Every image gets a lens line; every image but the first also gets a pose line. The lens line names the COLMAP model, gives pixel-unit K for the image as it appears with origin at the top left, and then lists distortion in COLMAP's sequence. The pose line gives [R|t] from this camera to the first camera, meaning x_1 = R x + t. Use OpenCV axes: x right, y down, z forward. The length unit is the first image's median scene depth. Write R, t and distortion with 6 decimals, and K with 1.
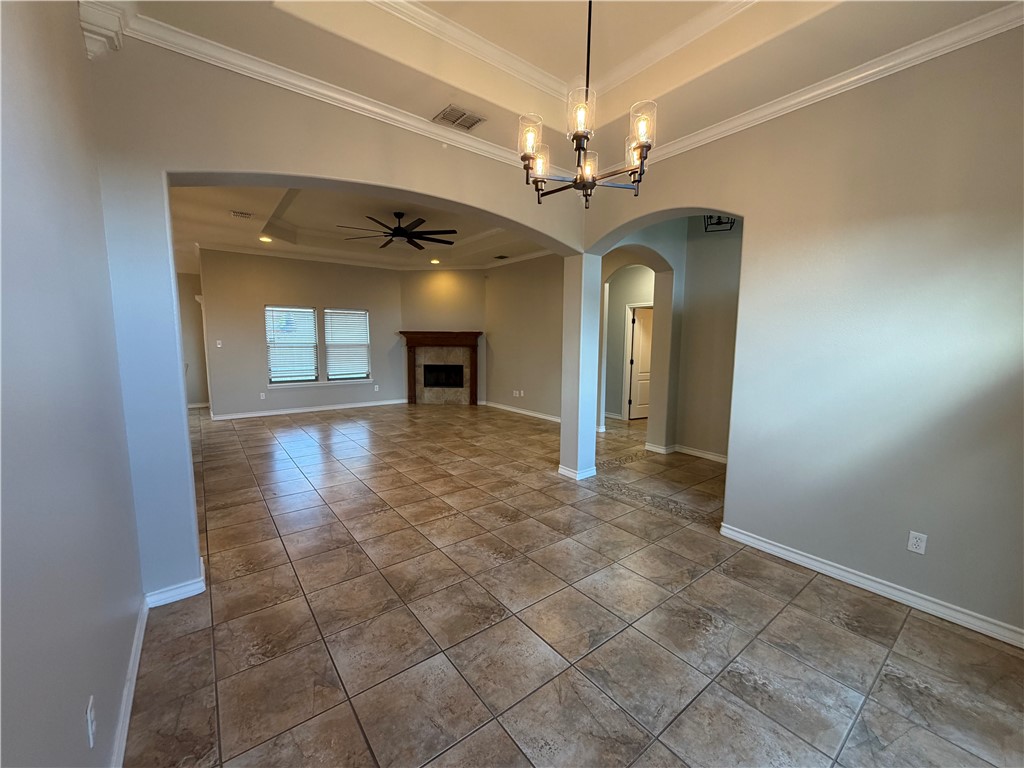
lens RADIAL K [[409.1, 0, 512.0], [0, 409.1, 384.0], [0, 0, 1]] dist [0.002689, -0.000007]
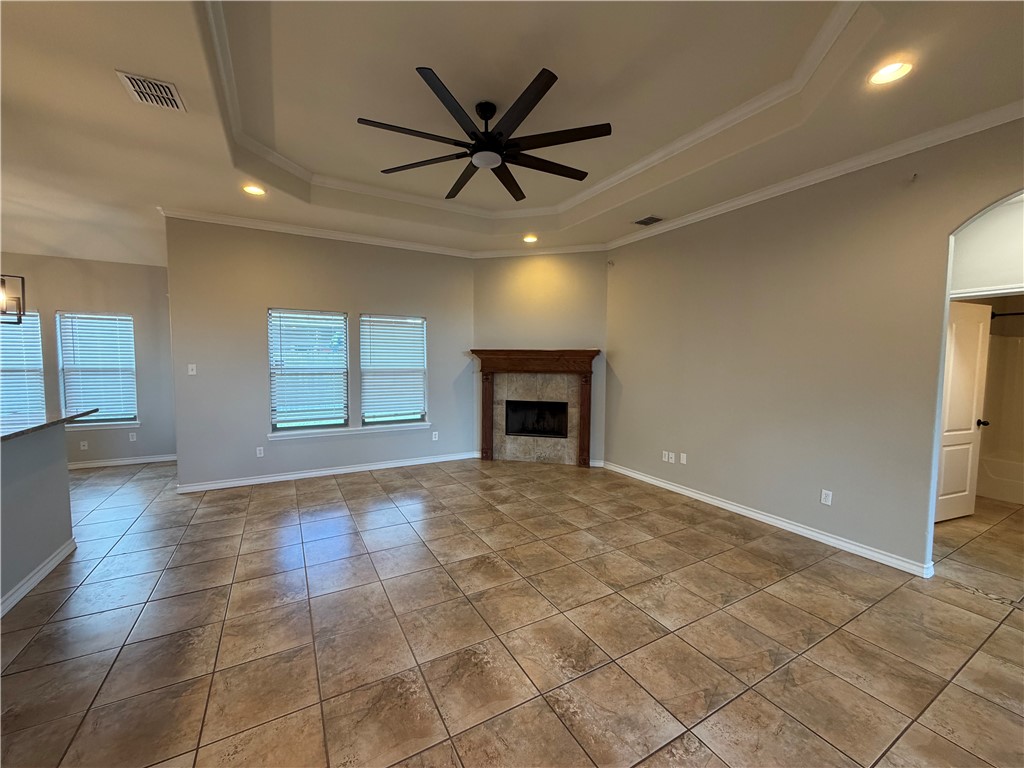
lens RADIAL K [[409.1, 0, 512.0], [0, 409.1, 384.0], [0, 0, 1]] dist [0.002689, -0.000007]
pose [[0.989959, 0.009445, -0.141040, -0.118146], [-0.016336, 0.998724, -0.047779, -0.043957], [0.140409, 0.049603, 0.988850, 0.365828]]
